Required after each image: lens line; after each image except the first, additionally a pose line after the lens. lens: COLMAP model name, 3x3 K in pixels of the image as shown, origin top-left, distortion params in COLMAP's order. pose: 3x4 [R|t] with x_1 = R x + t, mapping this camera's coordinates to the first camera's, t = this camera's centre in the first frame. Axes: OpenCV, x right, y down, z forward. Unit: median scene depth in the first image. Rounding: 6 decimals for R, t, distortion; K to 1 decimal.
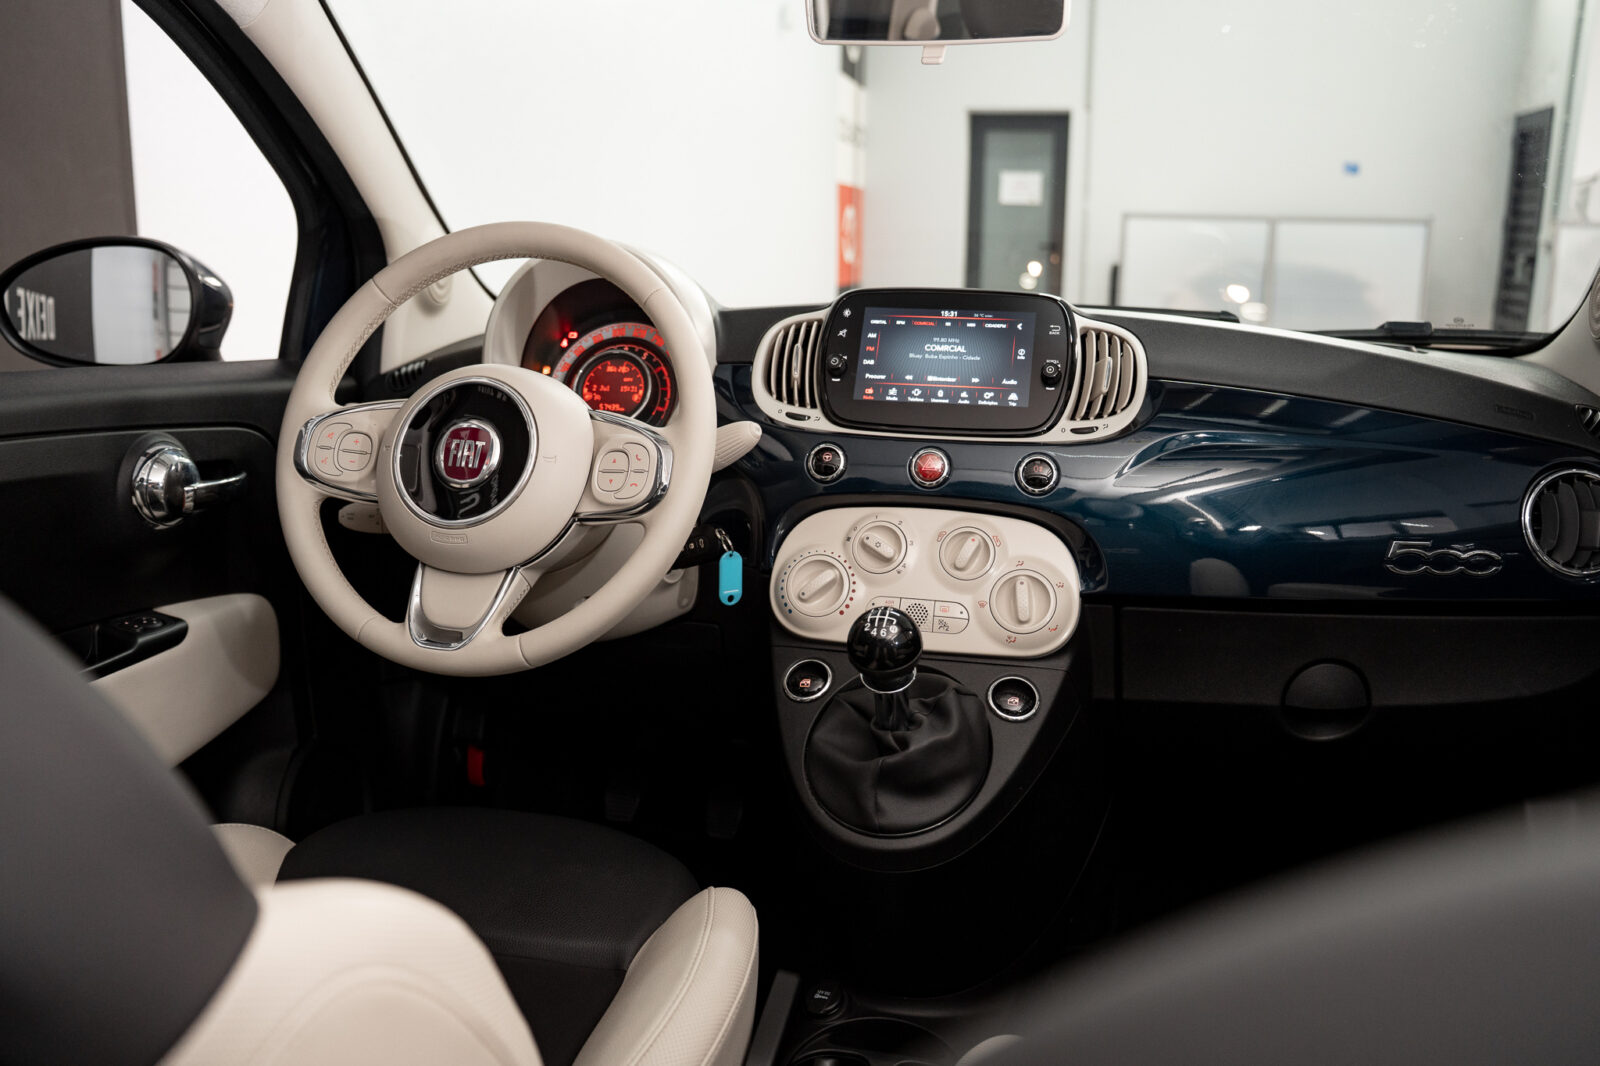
lens RADIAL K [[1323.1, 0, 800.5], [0, 1323.1, 538.2], [0, 0, 1]] dist [-0.098238, 0.050605]
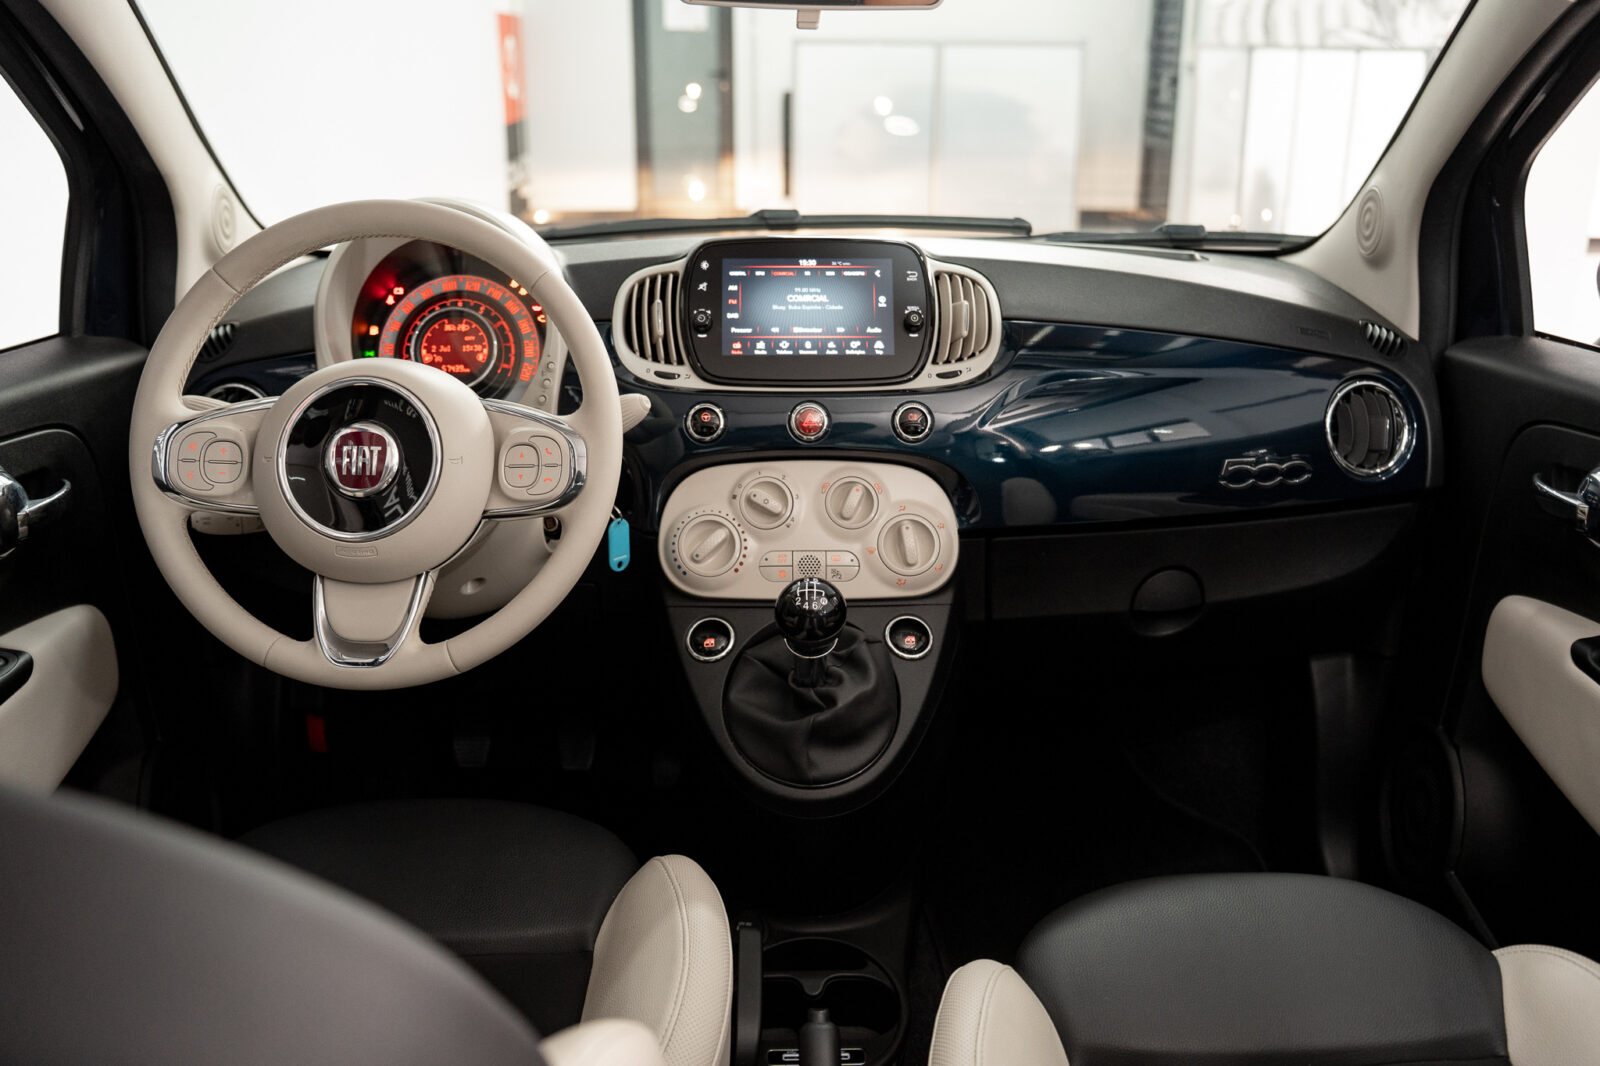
lens RADIAL K [[1323.1, 0, 824.9], [0, 1323.1, 549.0], [0, 0, 1]] dist [-0.098238, 0.050605]
pose [[0.963107, -0.102253, 0.248937, -0.152384], [0.067049, 0.987007, 0.146020, -0.102625], [-0.260634, -0.123942, 0.957449, 0.000795]]
